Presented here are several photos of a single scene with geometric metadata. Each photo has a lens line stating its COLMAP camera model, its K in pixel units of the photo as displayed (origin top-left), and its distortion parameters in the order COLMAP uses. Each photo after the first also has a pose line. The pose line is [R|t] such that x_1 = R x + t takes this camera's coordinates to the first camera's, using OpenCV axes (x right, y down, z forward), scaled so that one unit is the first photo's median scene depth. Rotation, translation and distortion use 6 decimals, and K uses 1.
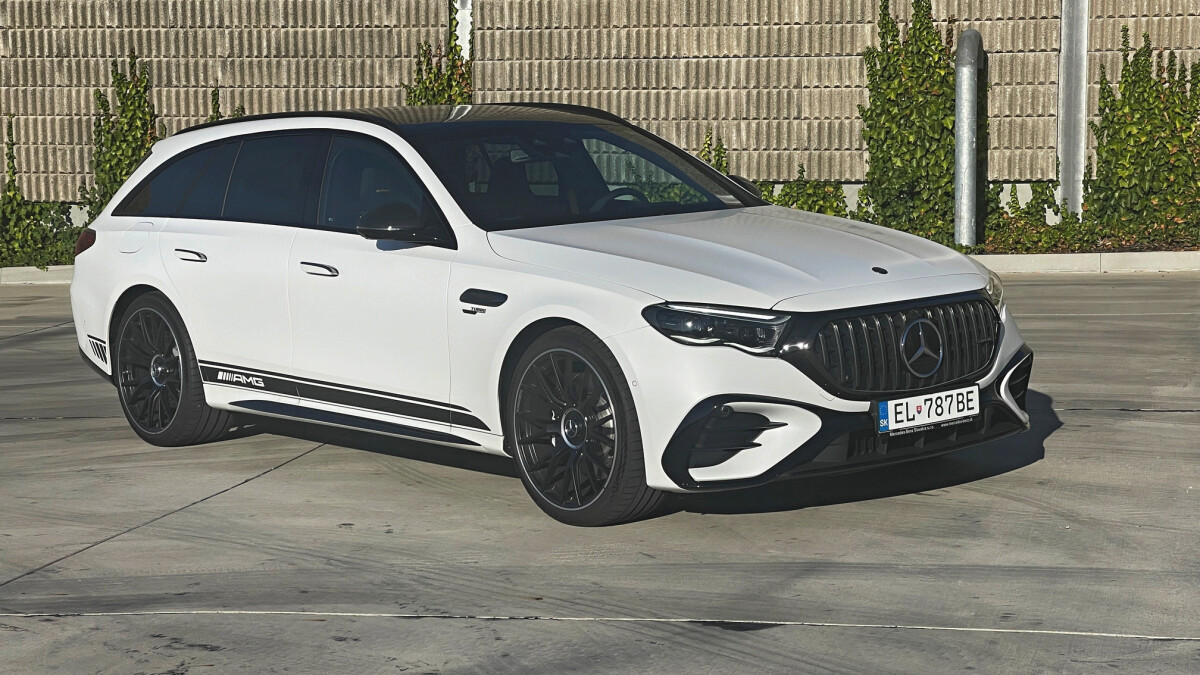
lens RADIAL K [[2213.1, 0, 600.0], [0, 2213.1, 337.5], [0, 0, 1]] dist [0.214491, 0.027306]
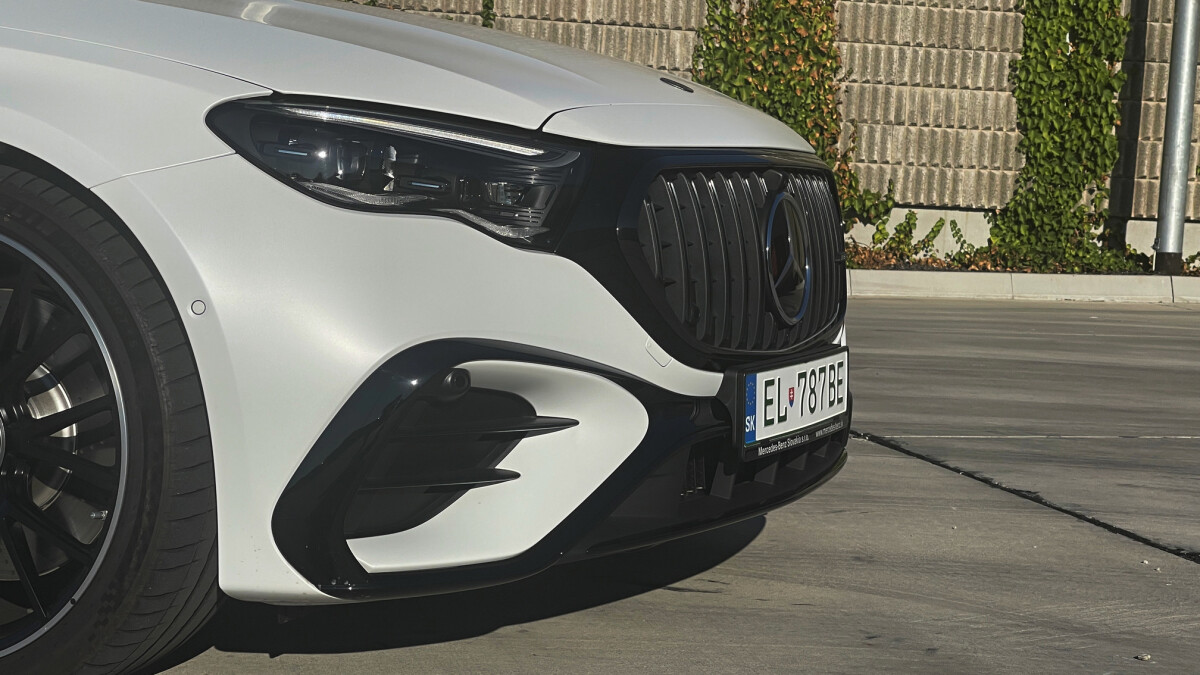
lens RADIAL K [[2208.4, 0, 602.1], [0, 2208.4, 361.9], [0, 0, 1]] dist [0.032068, 1.843713]
pose [[0.886313, 0.020697, 0.462624, -0.089961], [-0.008543, 0.999562, -0.028350, 0.037895], [-0.463008, 0.021175, 0.886101, 0.626280]]
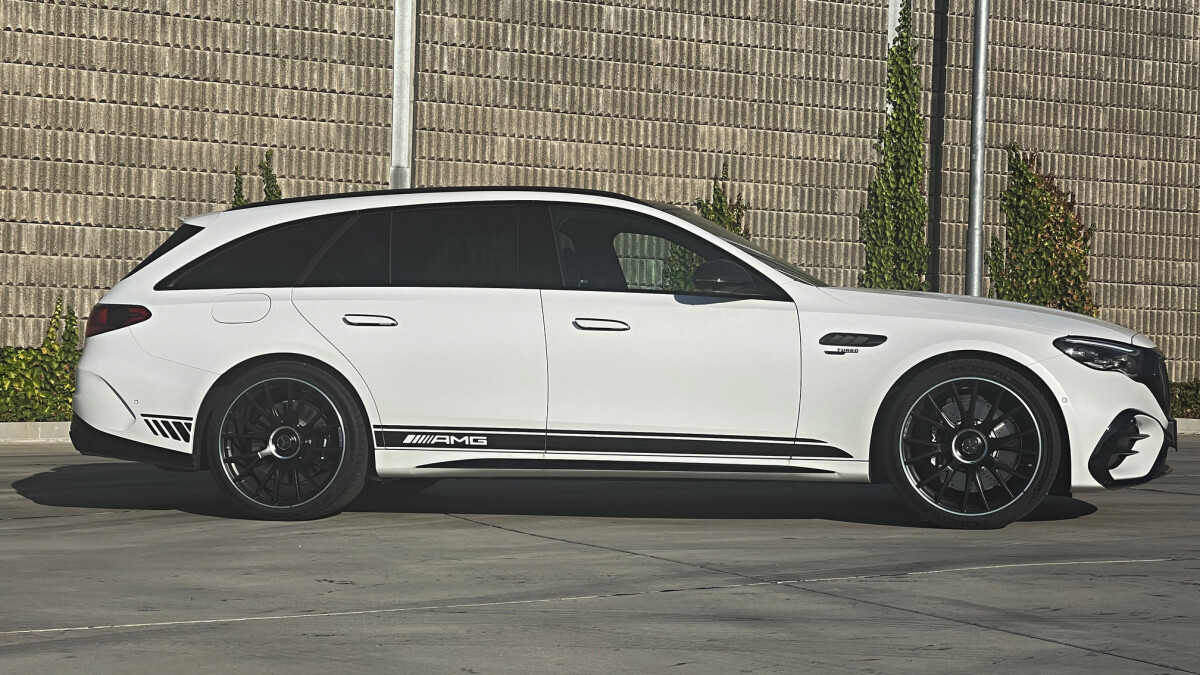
lens RADIAL K [[2213.1, 0, 600.0], [0, 2213.1, 337.5], [0, 0, 1]] dist [0.214491, 0.027306]
pose [[0.771149, 0.041800, 0.635282, -0.921737], [0.041092, 0.992494, -0.115184, 0.112362], [-0.635328, 0.114929, 0.763643, 0.218994]]
